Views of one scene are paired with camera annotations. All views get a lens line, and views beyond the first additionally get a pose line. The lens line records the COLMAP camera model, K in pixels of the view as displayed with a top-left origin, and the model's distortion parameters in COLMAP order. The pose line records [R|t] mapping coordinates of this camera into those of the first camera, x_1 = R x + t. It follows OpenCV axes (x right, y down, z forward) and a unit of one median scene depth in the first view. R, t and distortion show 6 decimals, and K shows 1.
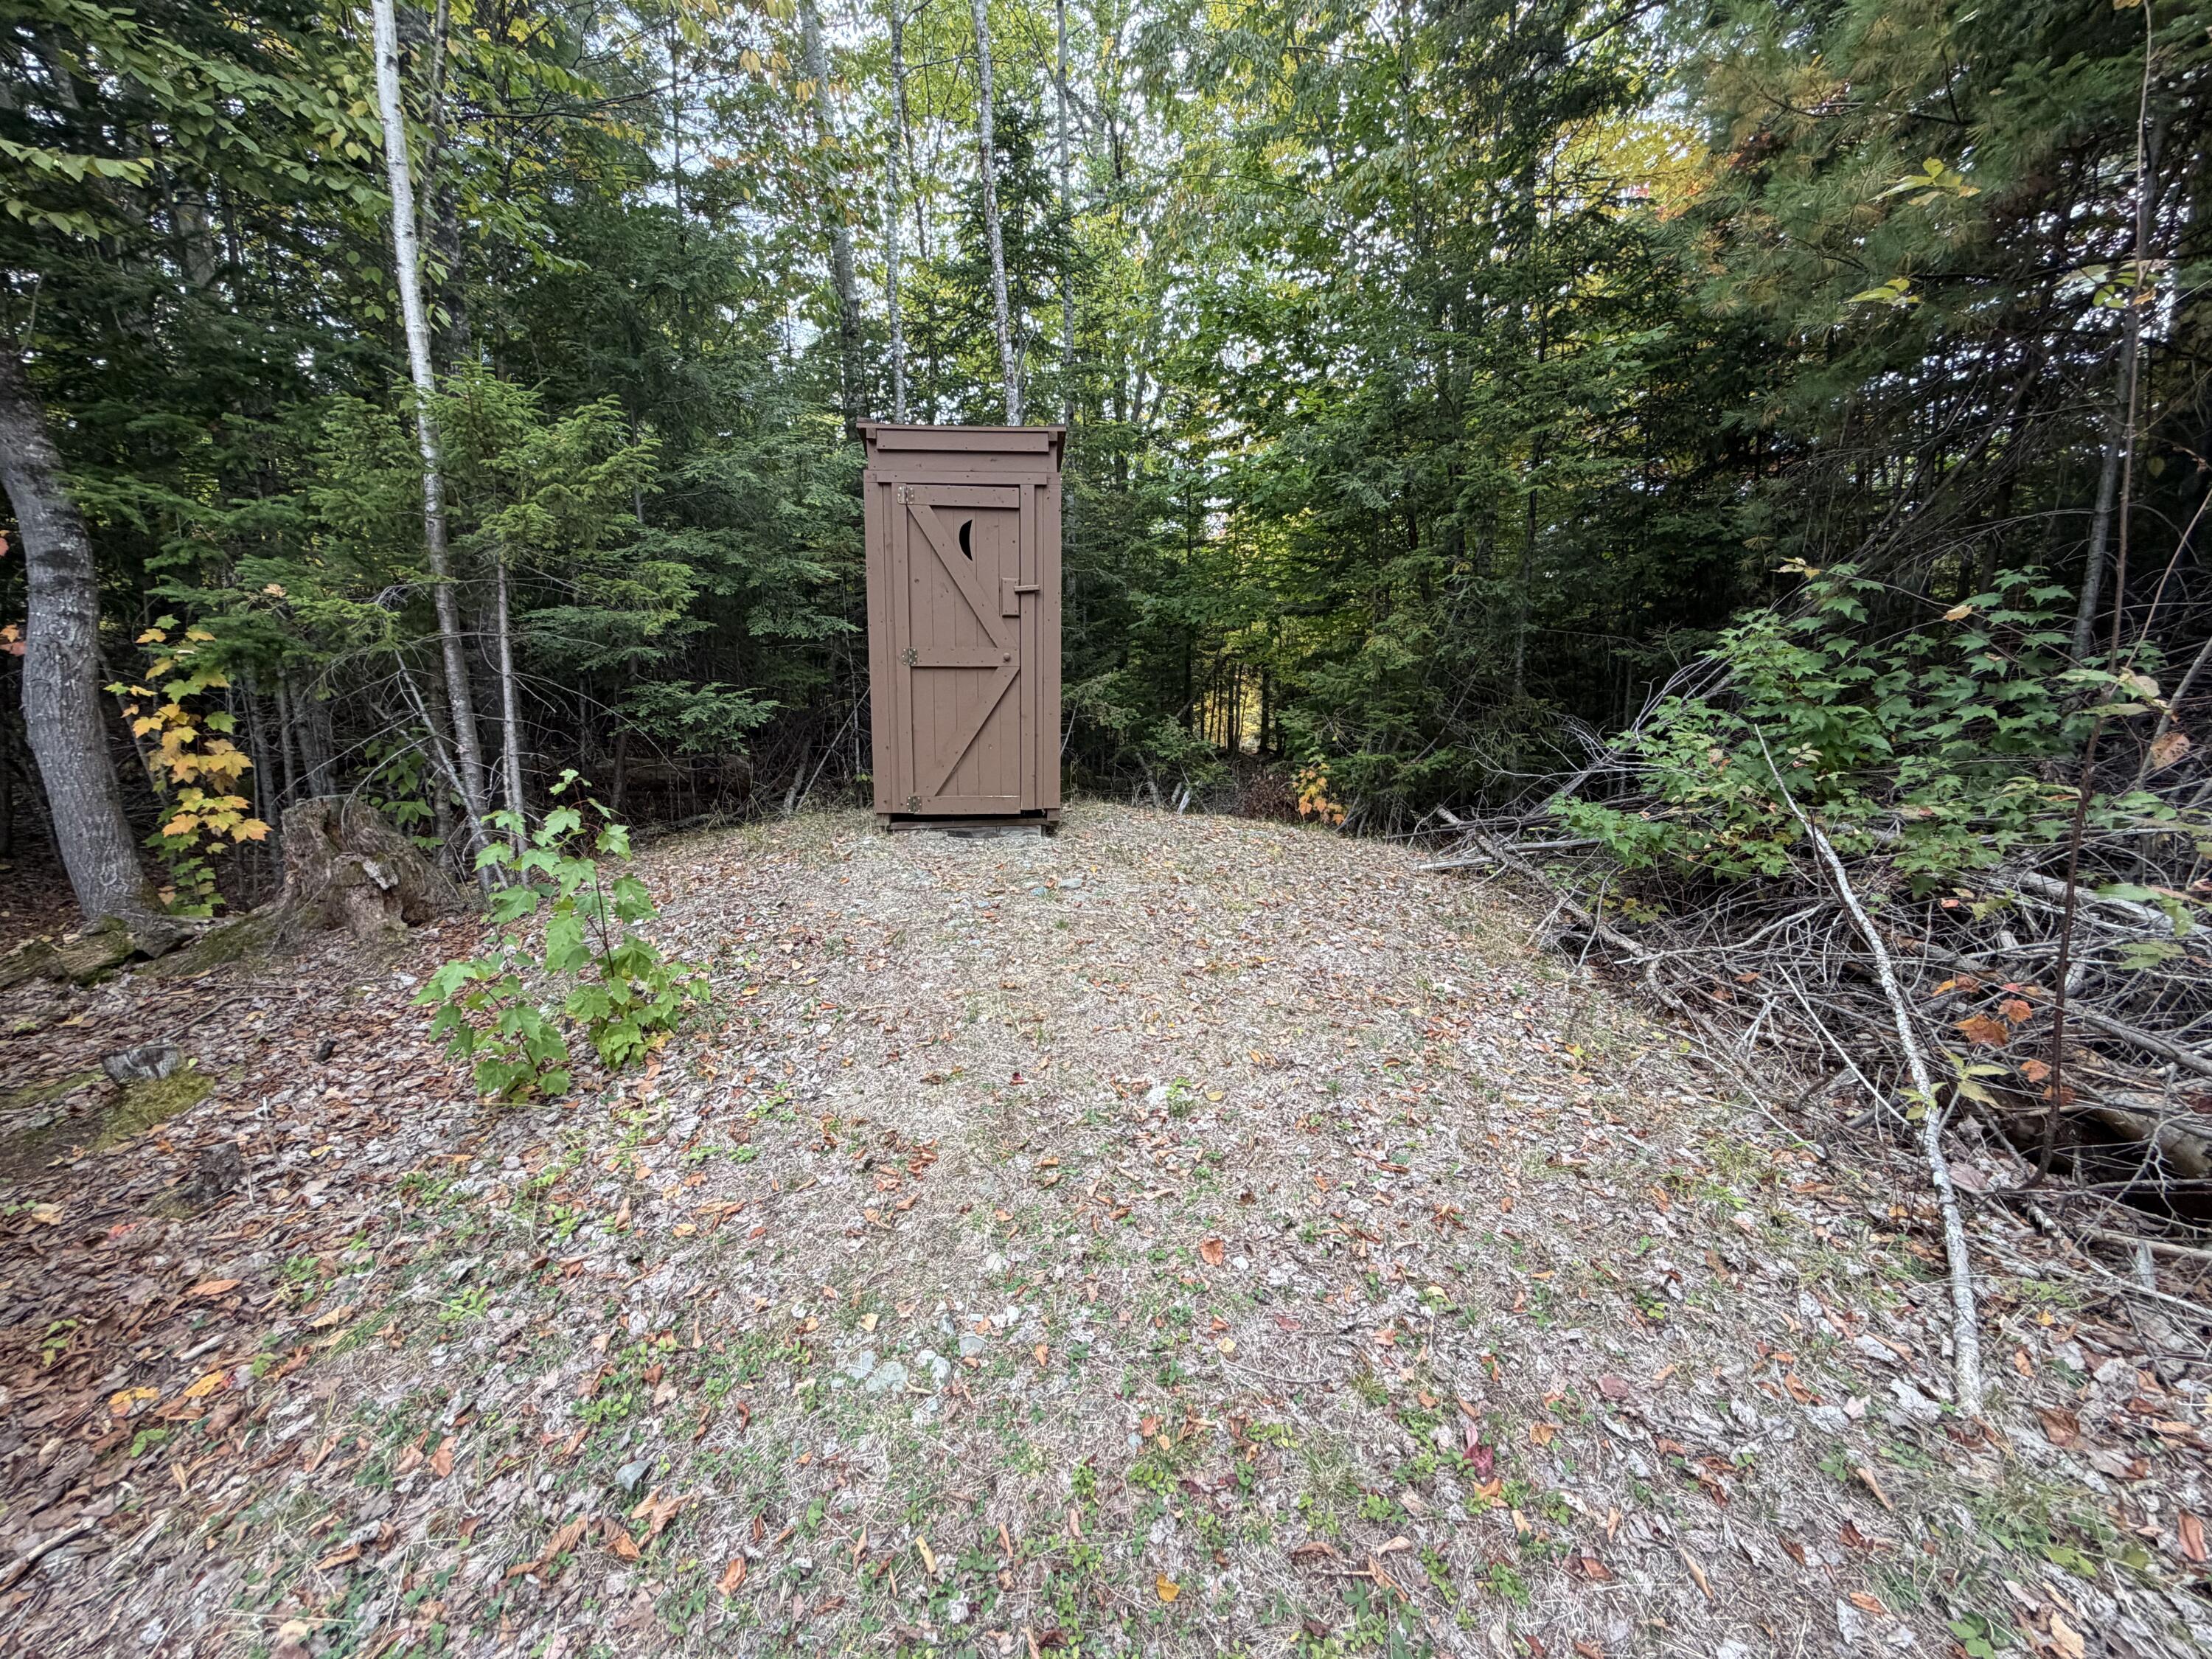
lens RADIAL K [[880.3, 0, 1103.0], [0, 880.3, 829.4], [0, 0, 1]] dist [0.000421, 0.000419]
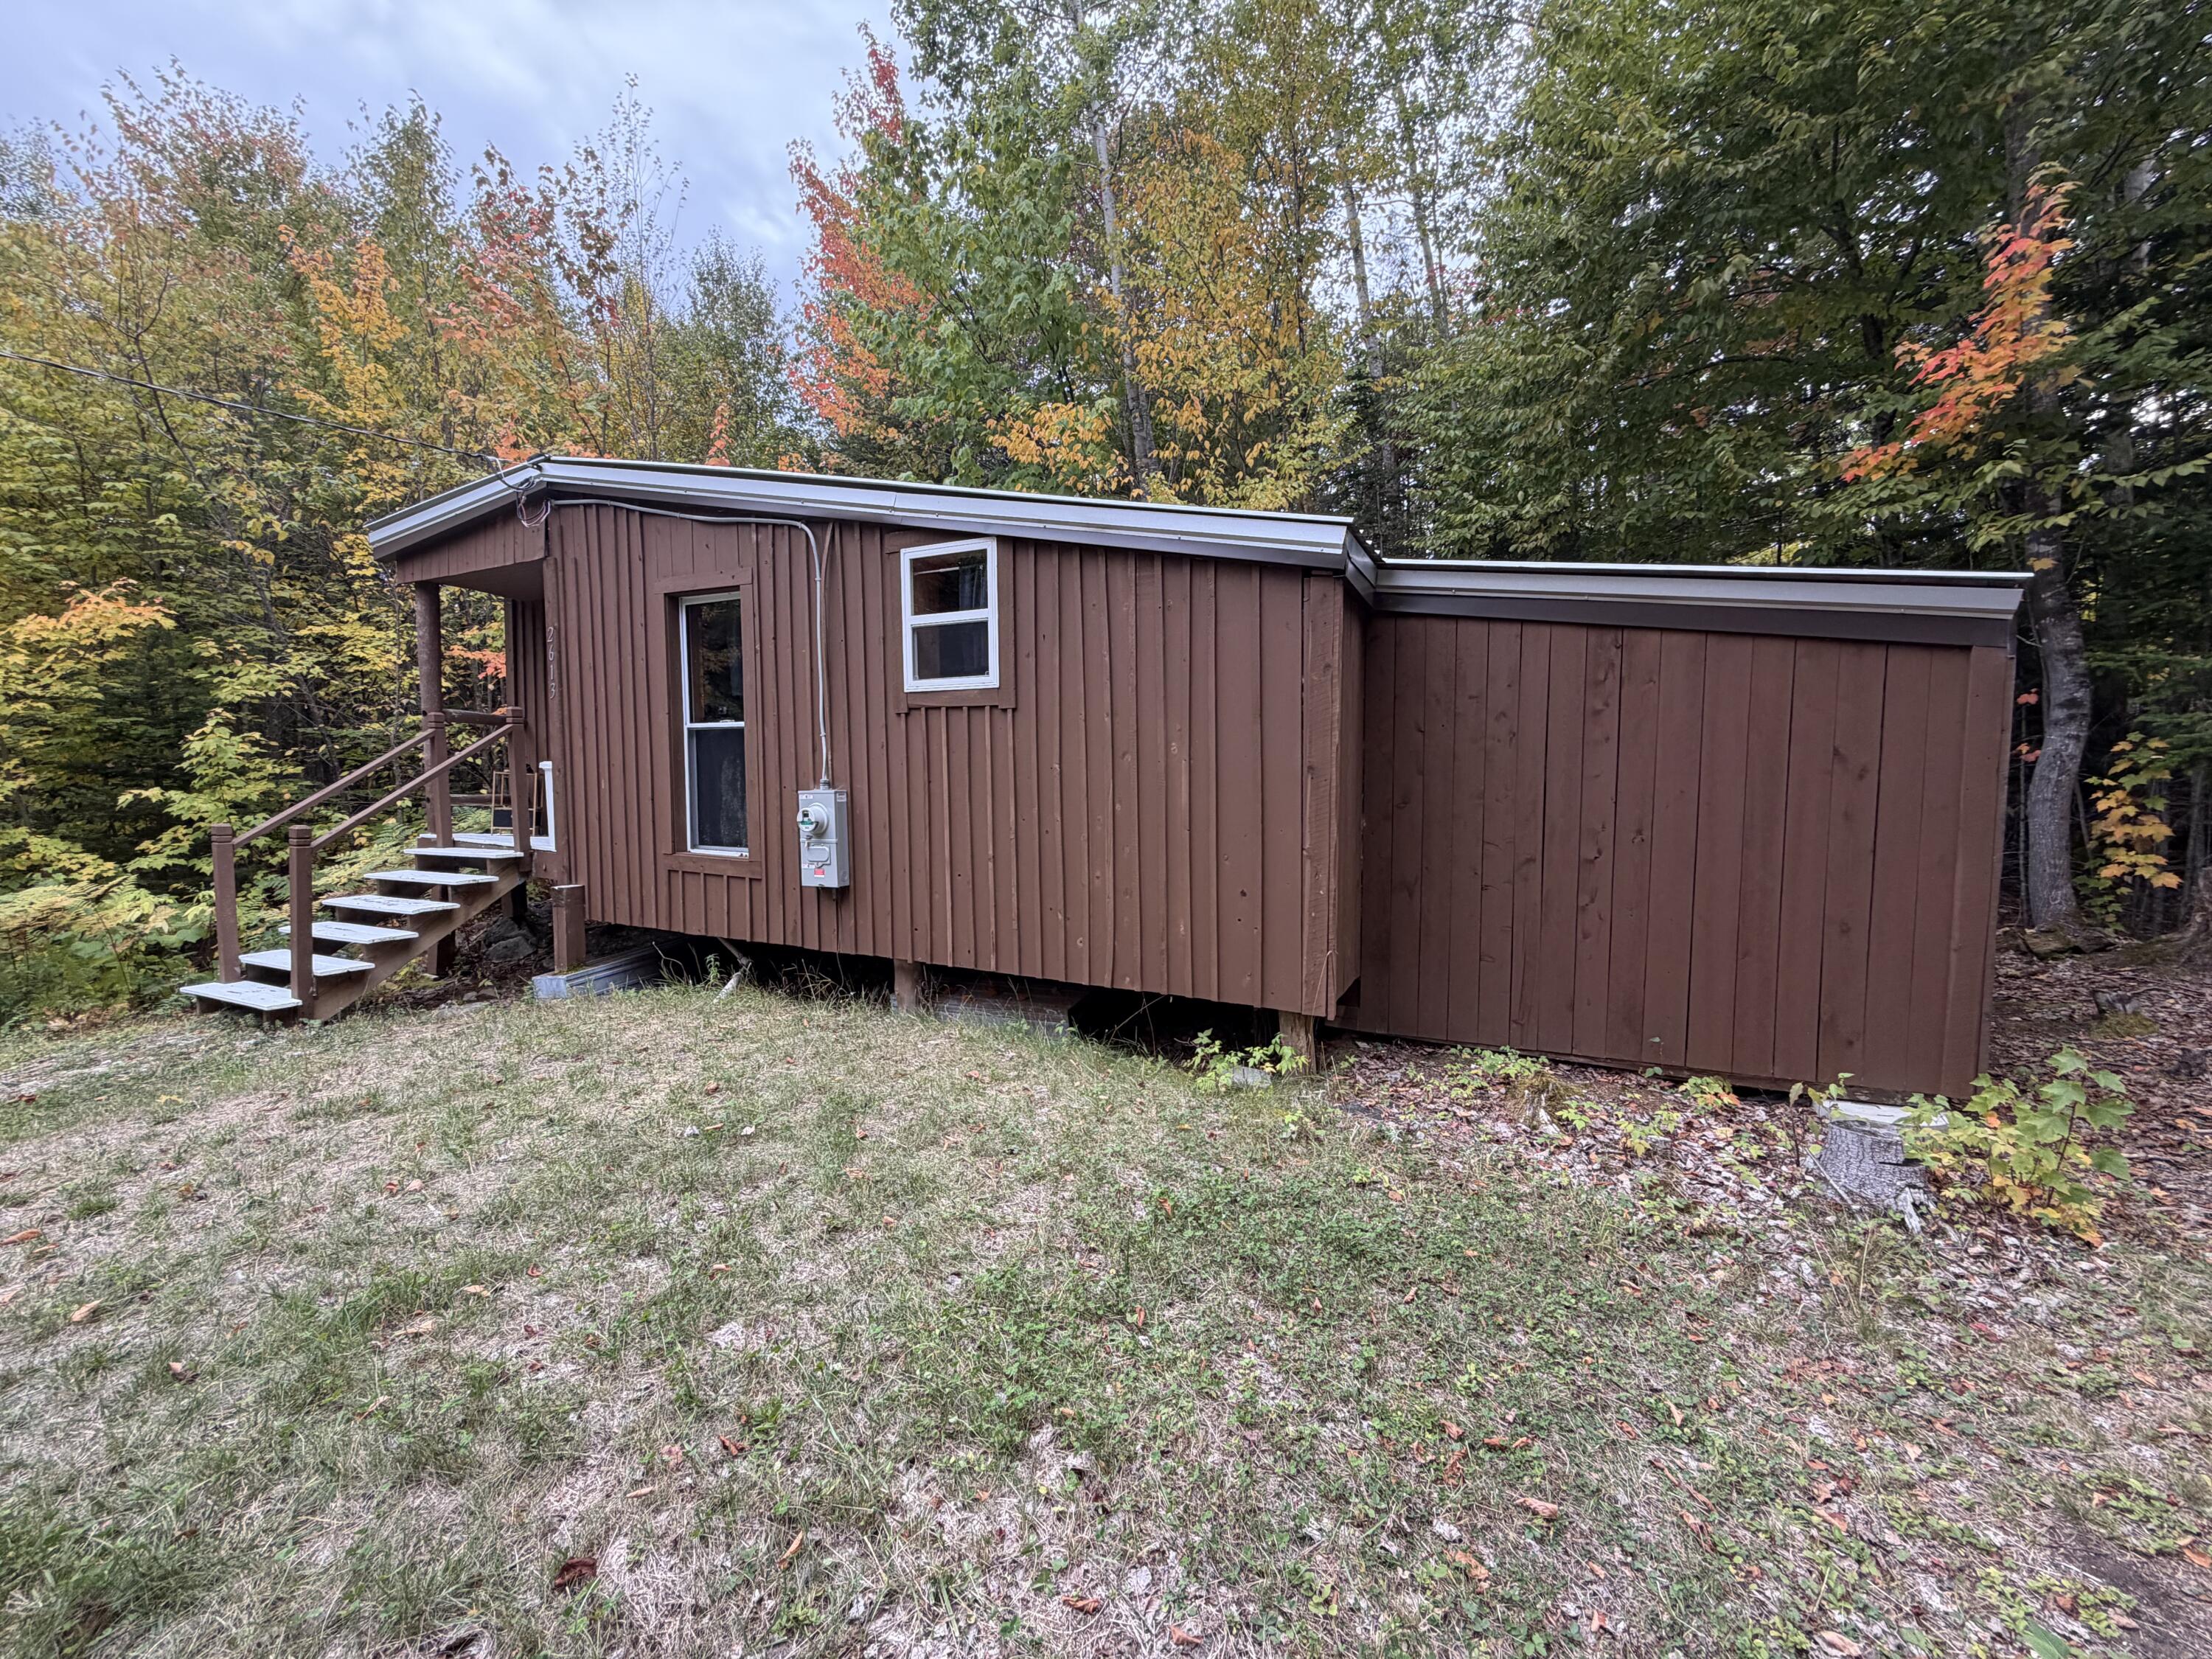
lens RADIAL K [[880.3, 0, 1099.4], [0, 880.3, 832.0], [0, 0, 1]] dist [0.000421, 0.000419]
pose [[0.029863, 0.055353, -0.998020, 0.311340], [-0.137408, 0.989213, 0.050753, 0.072570], [0.990064, 0.135620, 0.037146, -0.615366]]
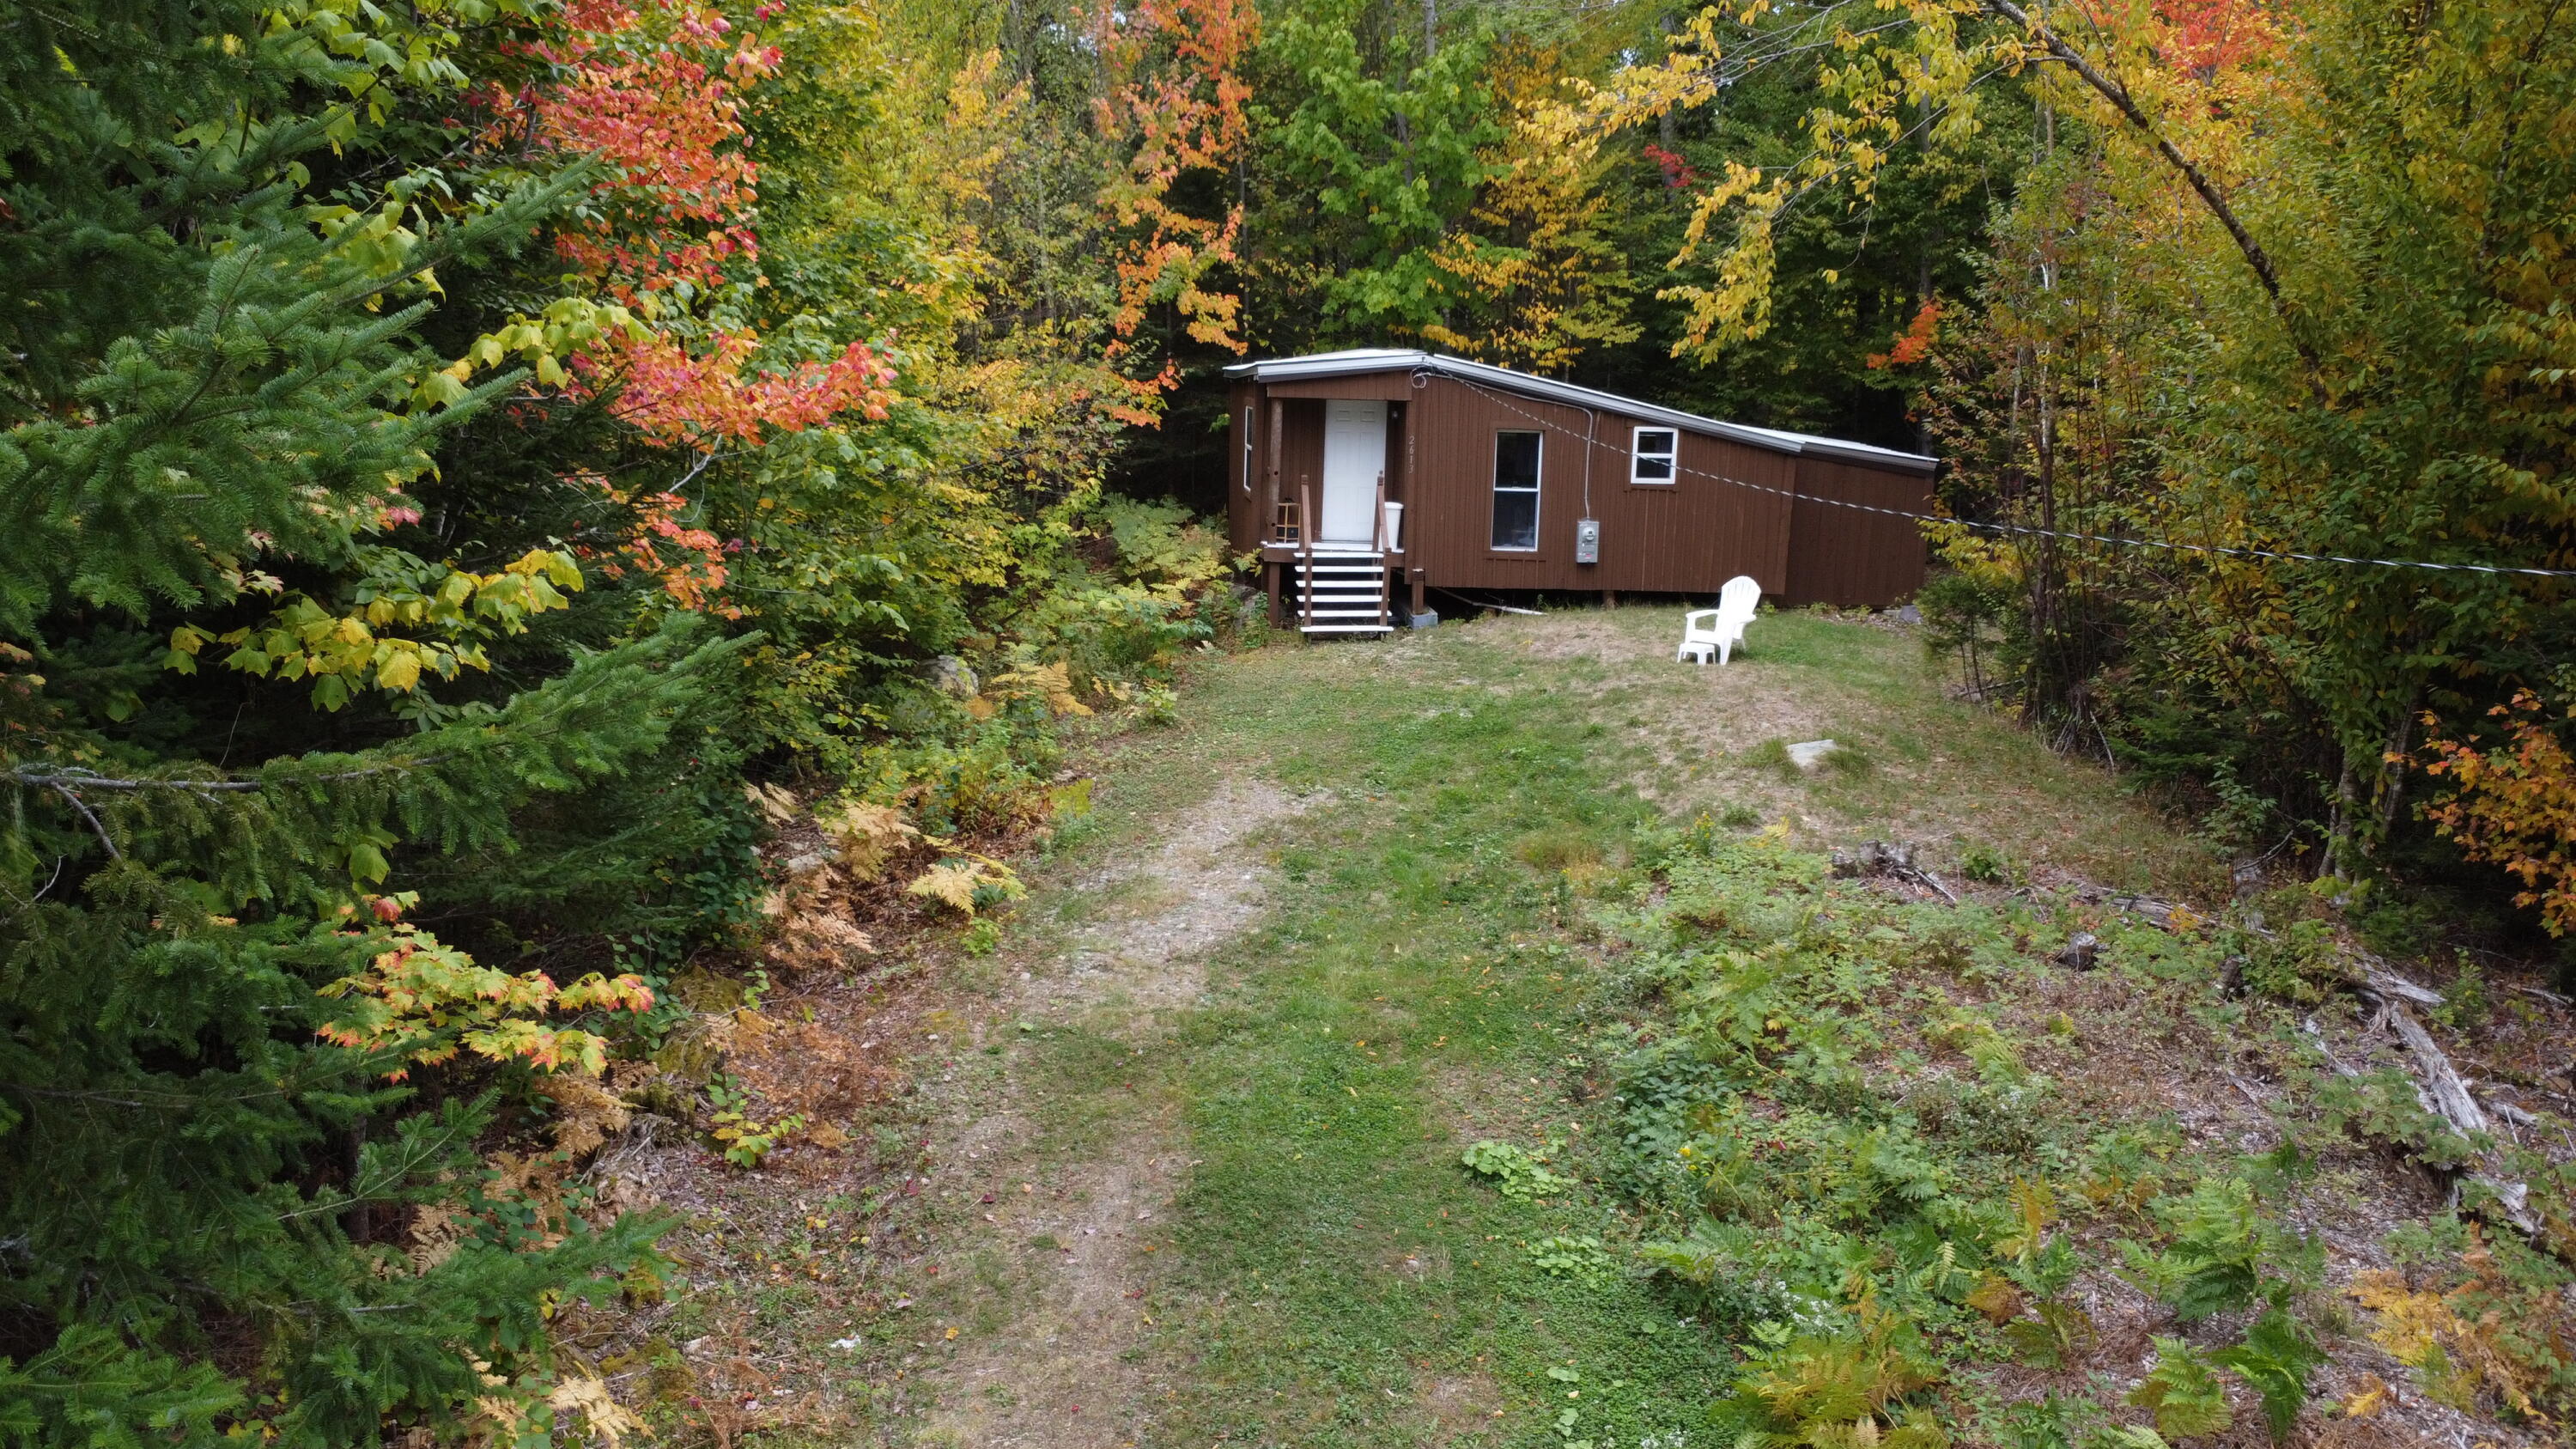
lens RADIAL K [[1945.4, 0, 1274.3], [0, 1945.4, 714.2], [0, 0, 1]] dist [0.002570, 0.004487]
pose [[0.570813, 0.174874, -0.802242, 3.284508], [-0.134322, 0.983782, 0.118873, 0.122758], [0.810019, 0.039905, 0.585045, -4.859523]]
